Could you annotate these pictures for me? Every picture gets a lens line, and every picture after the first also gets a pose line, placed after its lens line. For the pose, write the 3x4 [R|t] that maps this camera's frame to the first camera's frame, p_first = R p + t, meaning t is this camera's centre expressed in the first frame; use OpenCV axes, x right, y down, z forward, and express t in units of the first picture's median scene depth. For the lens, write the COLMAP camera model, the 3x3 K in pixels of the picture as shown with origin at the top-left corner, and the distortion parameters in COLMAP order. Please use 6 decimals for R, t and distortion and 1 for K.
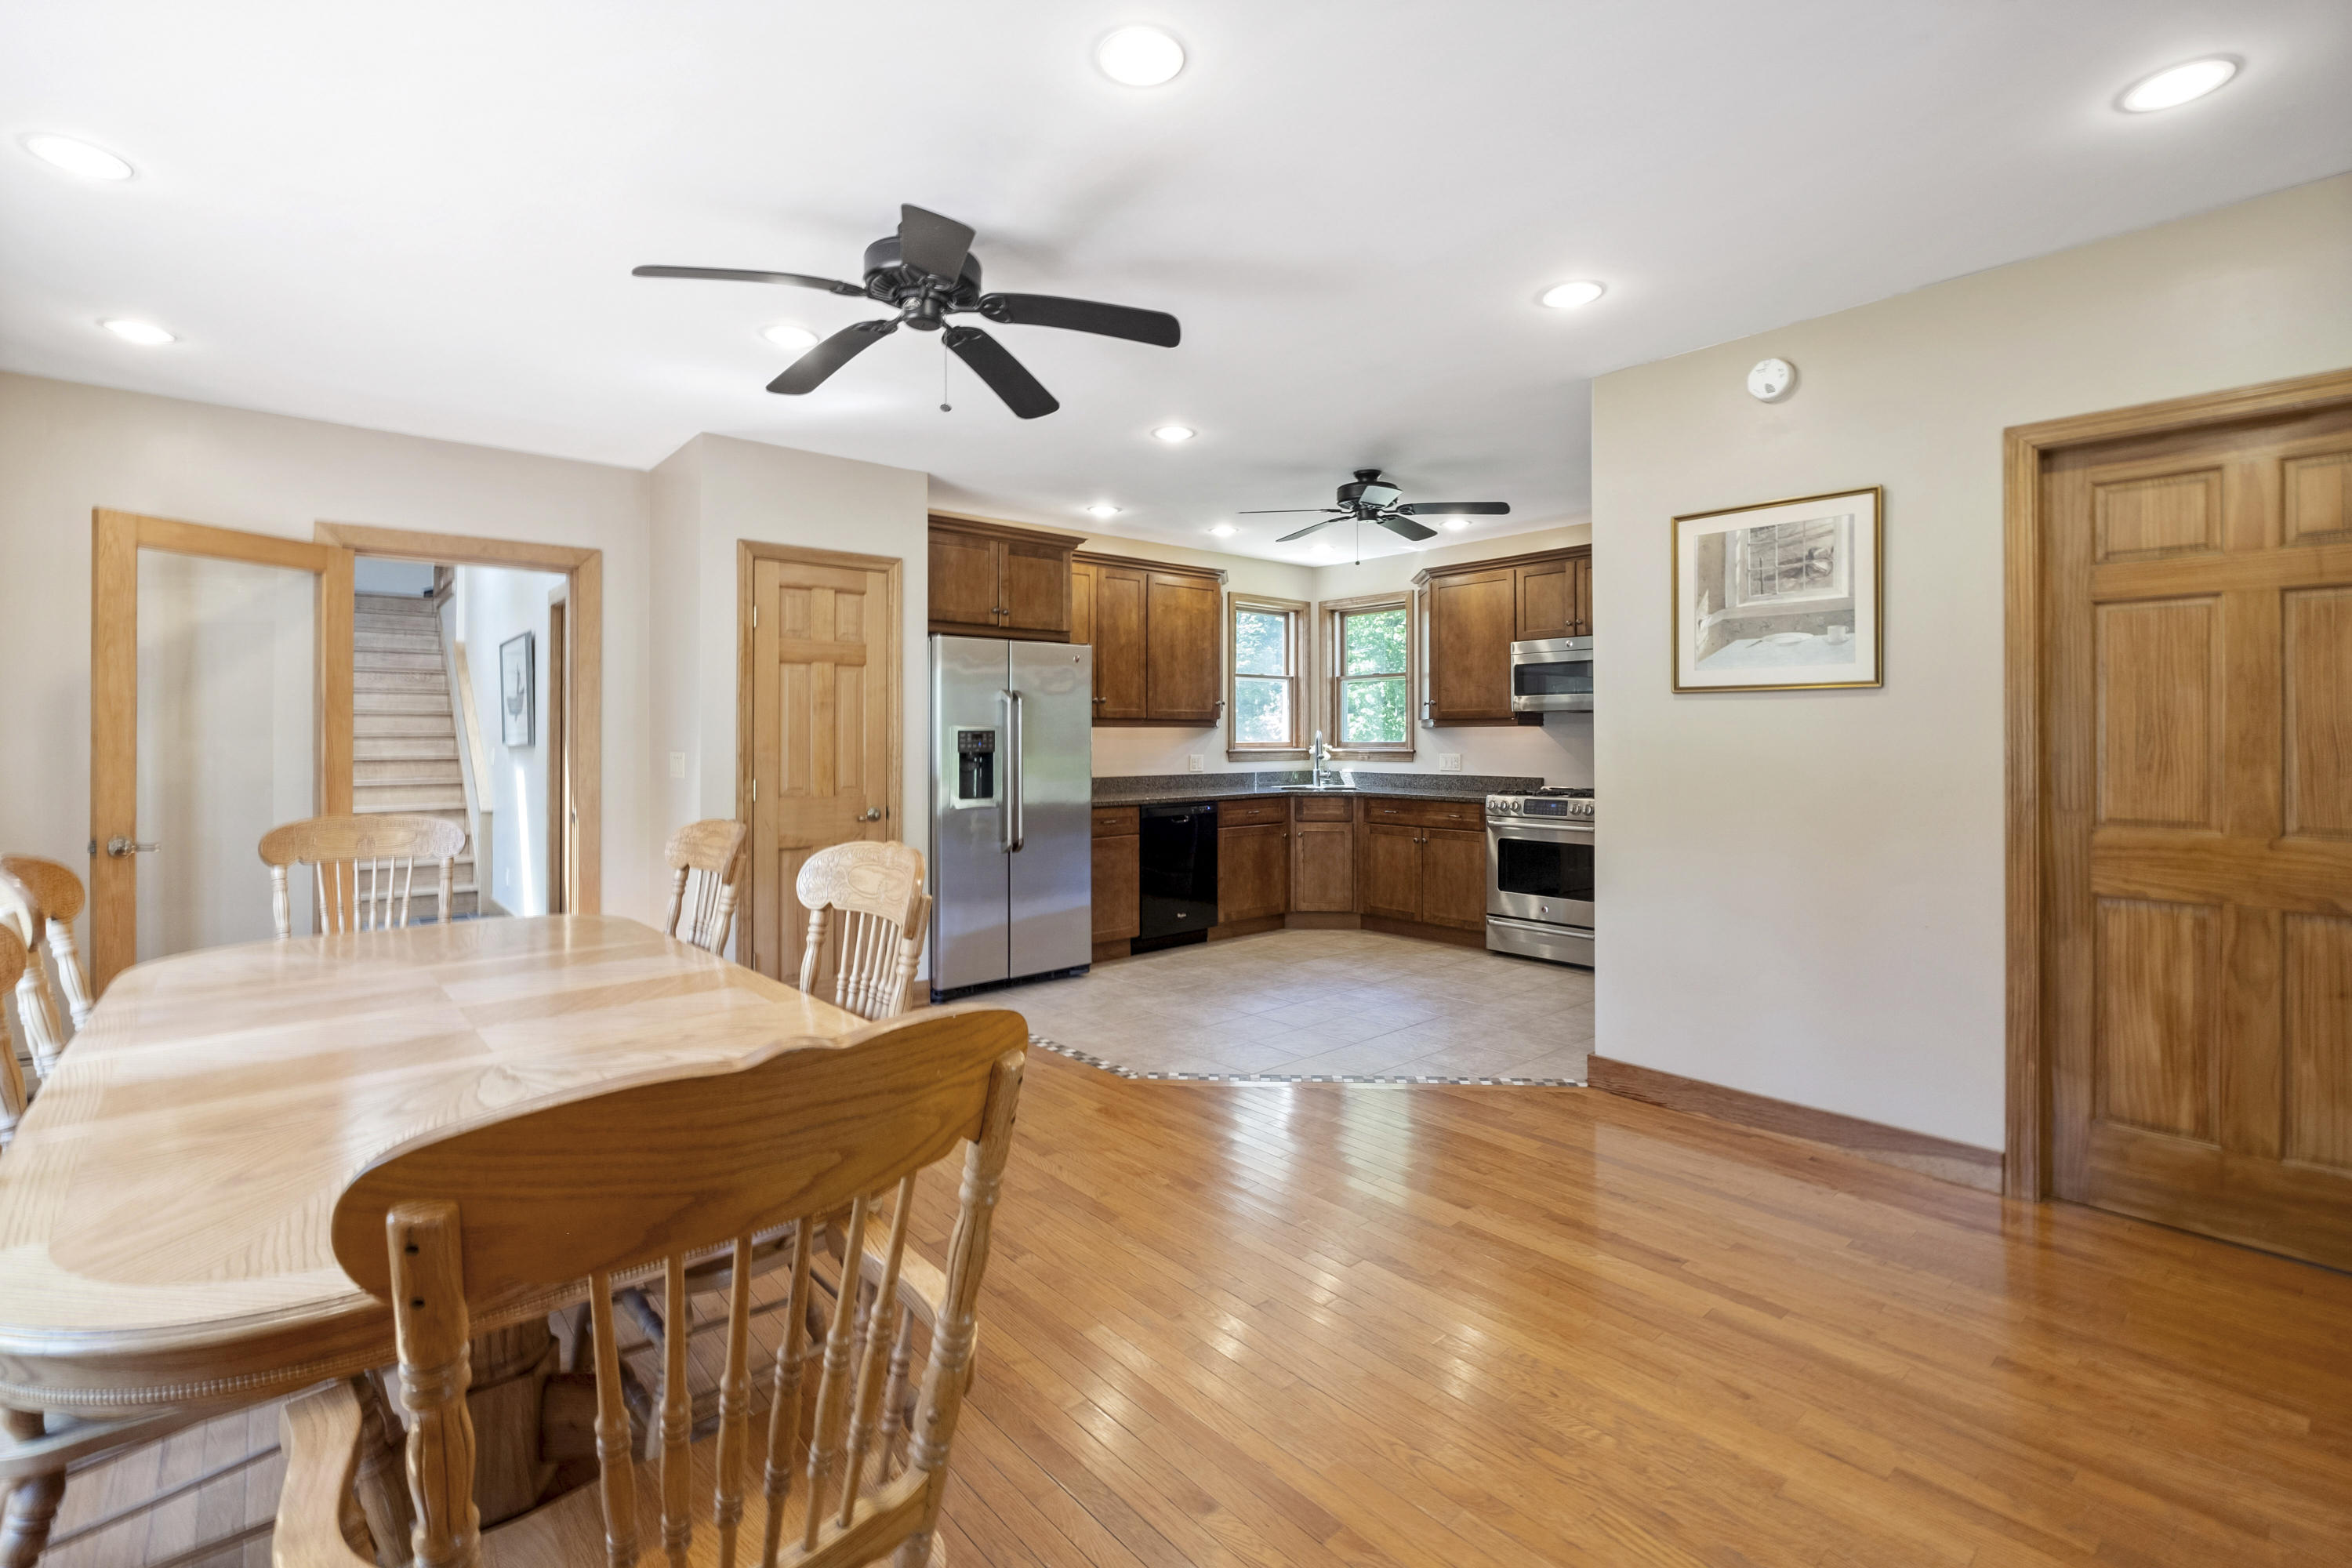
lens RADIAL K [[1038.7, 0, 1178.5], [0, 1038.7, 731.8], [0, 0, 1]] dist [-0.001804, -0.000195]
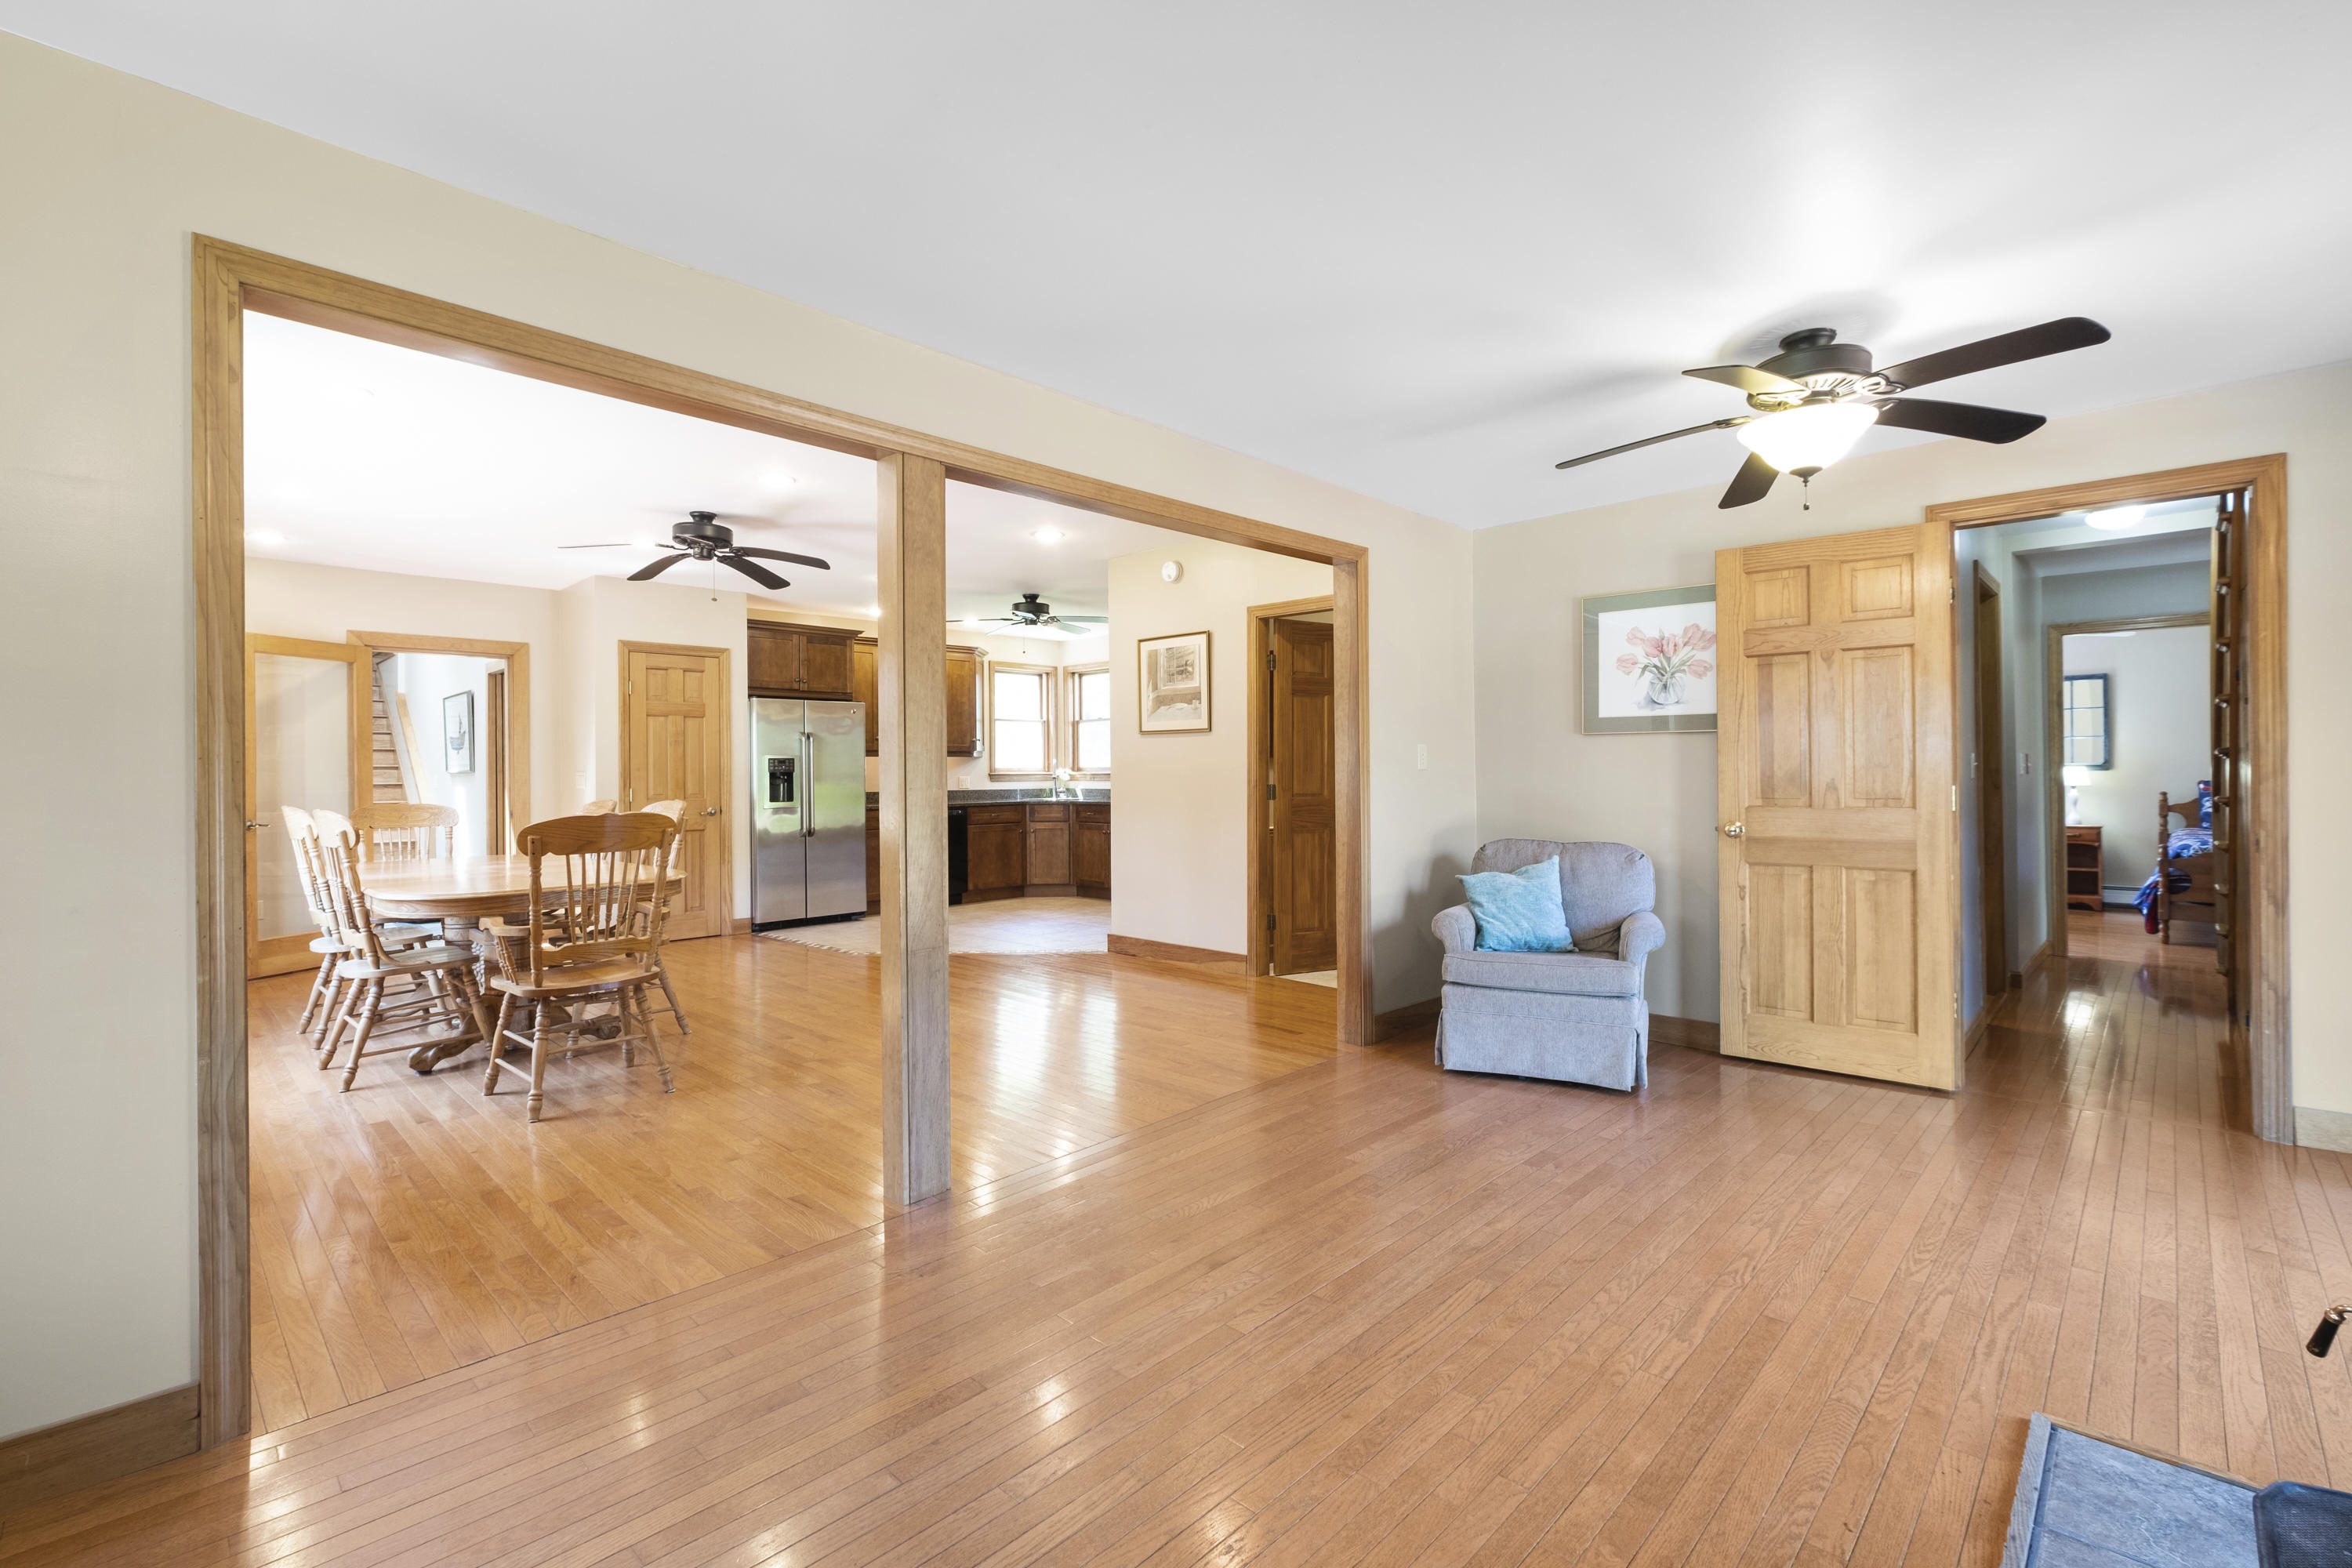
lens RADIAL K [[1028.2, 0, 1181.9], [0, 1028.2, 771.6], [0, 0, 1]] dist [-0.002618, -0.000420]
pose [[0.996603, -0.006575, 0.082090, 0.232499], [0.006144, 0.999966, 0.005499, 0.011593], [-0.082123, -0.004976, 0.996610, -0.489814]]
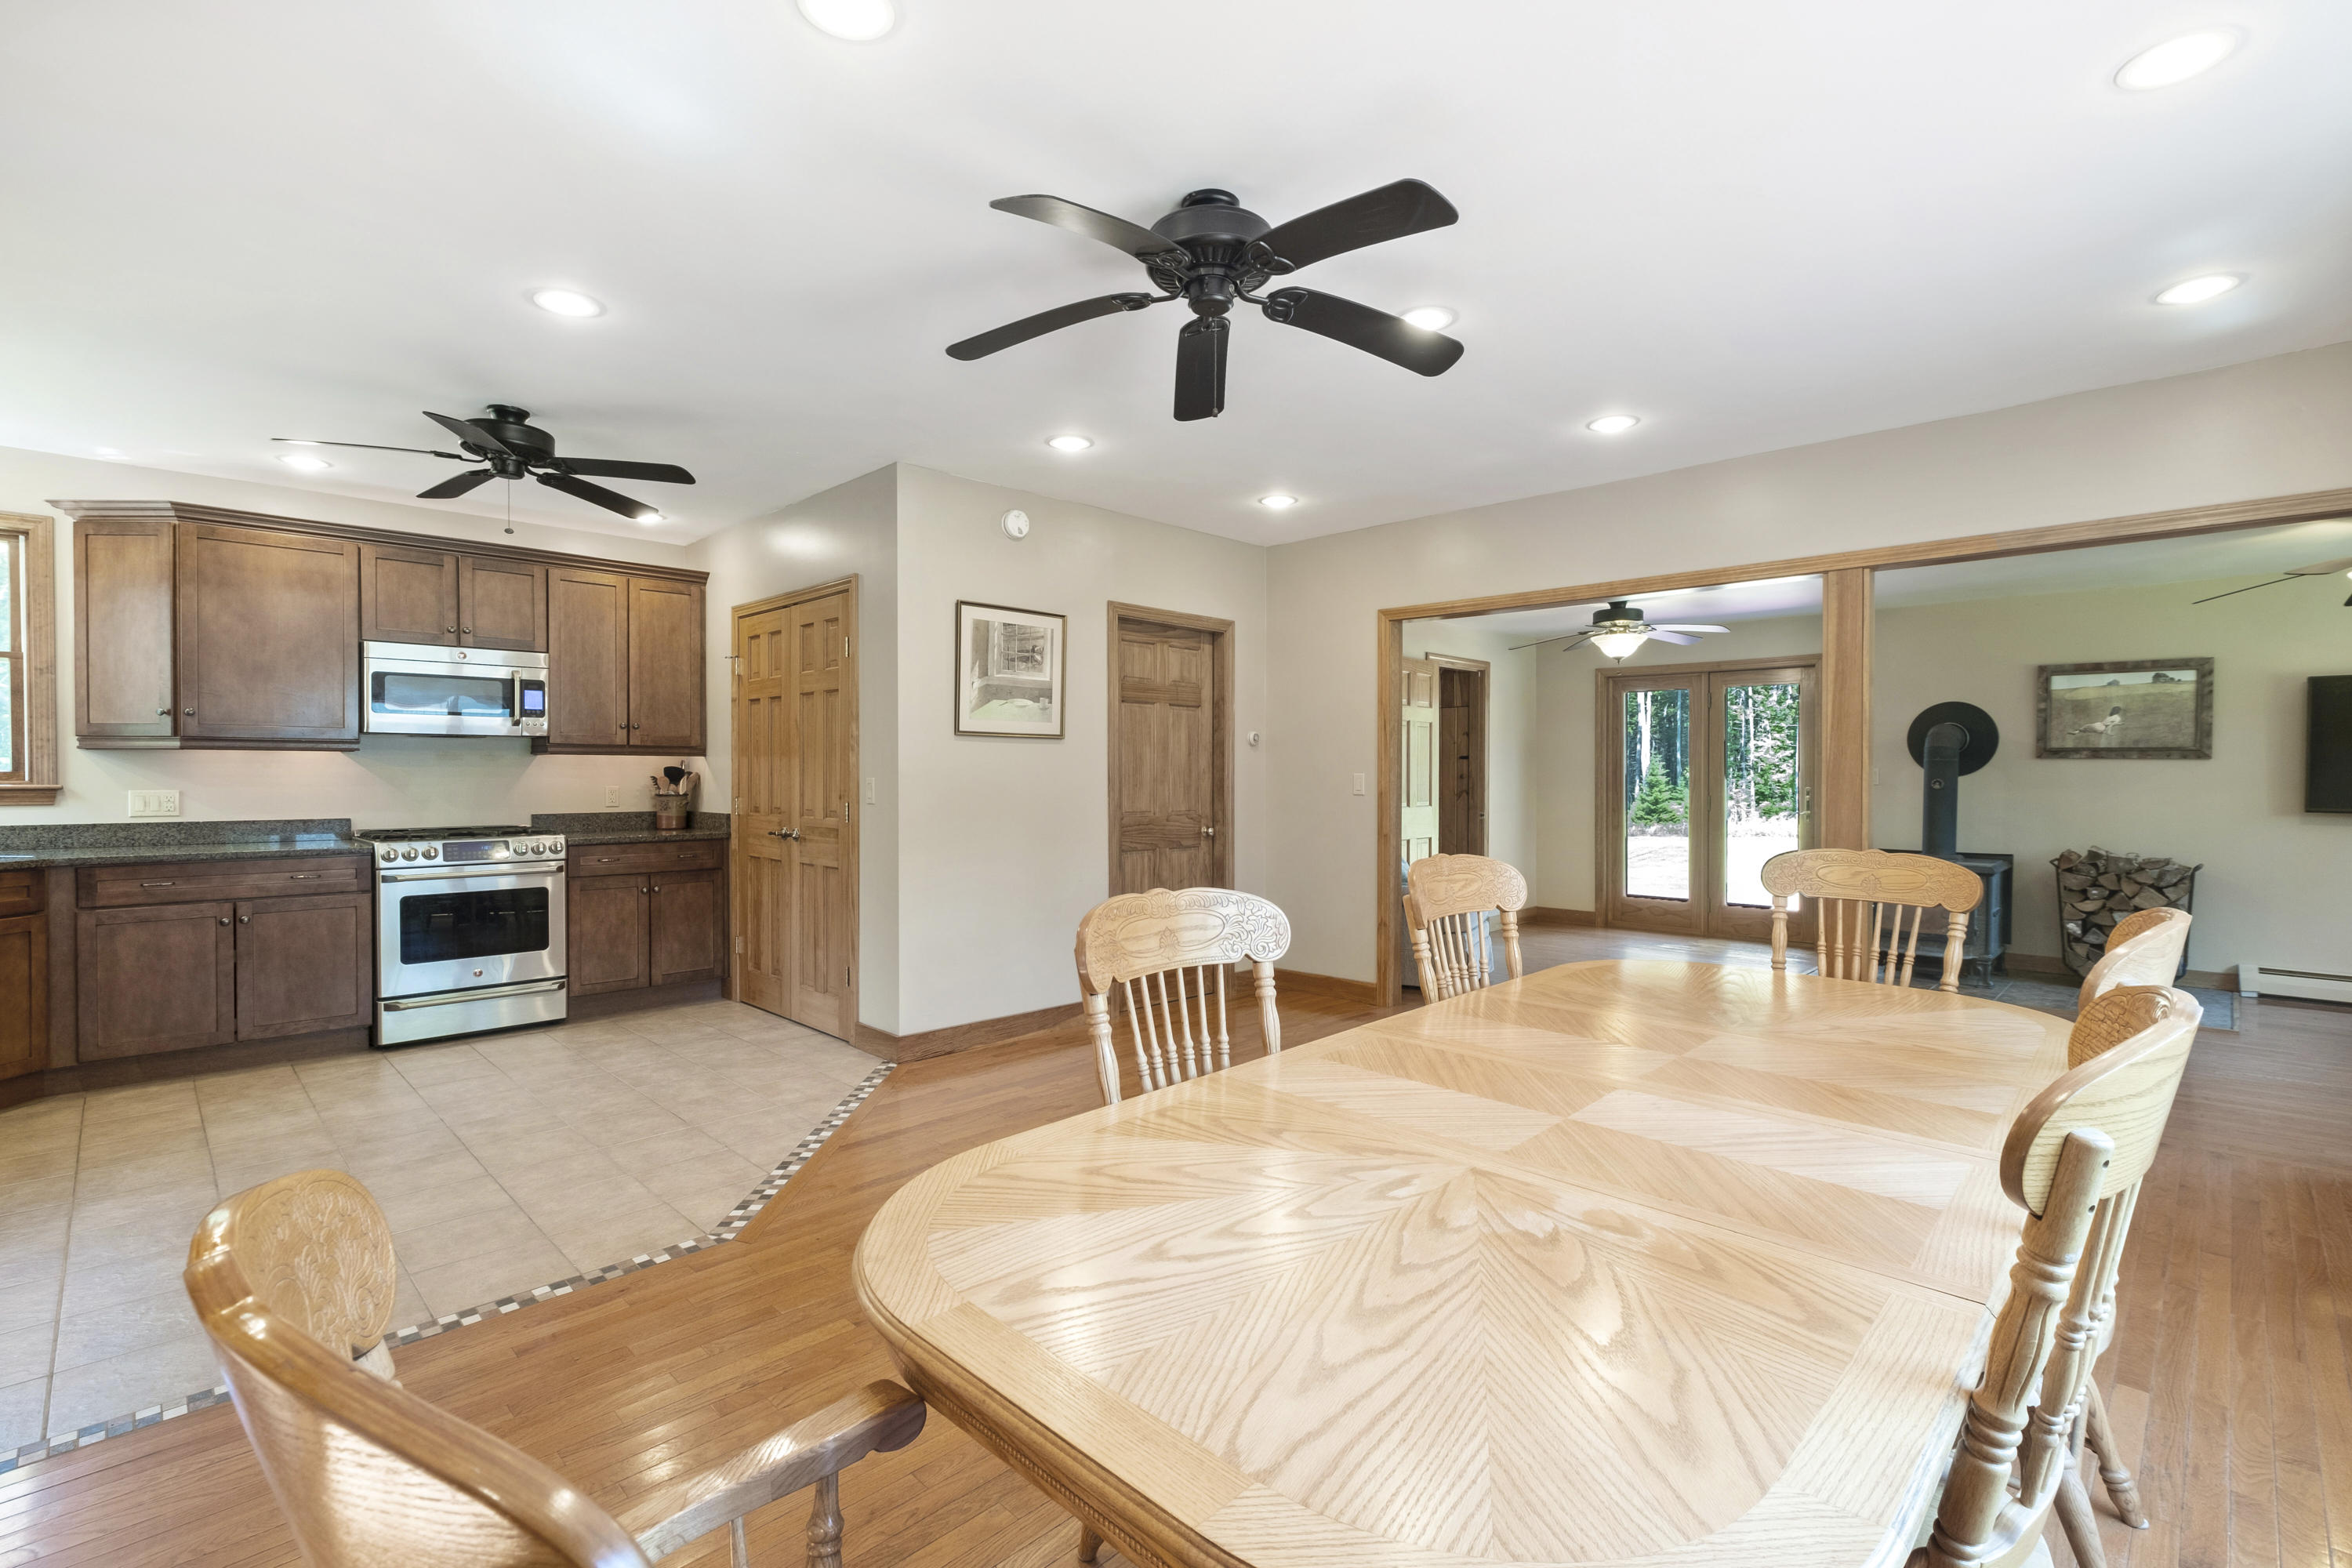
lens RADIAL K [[1053.3, 0, 1183.4], [0, 1053.3, 784.1], [0, 0, 1]] dist [-0.009230, -0.000328]
pose [[-0.069575, -0.010991, 0.997516, -0.500356], [-0.010312, 0.999894, 0.010298, 0.004613], [-0.997523, -0.009570, -0.069681, 0.467657]]
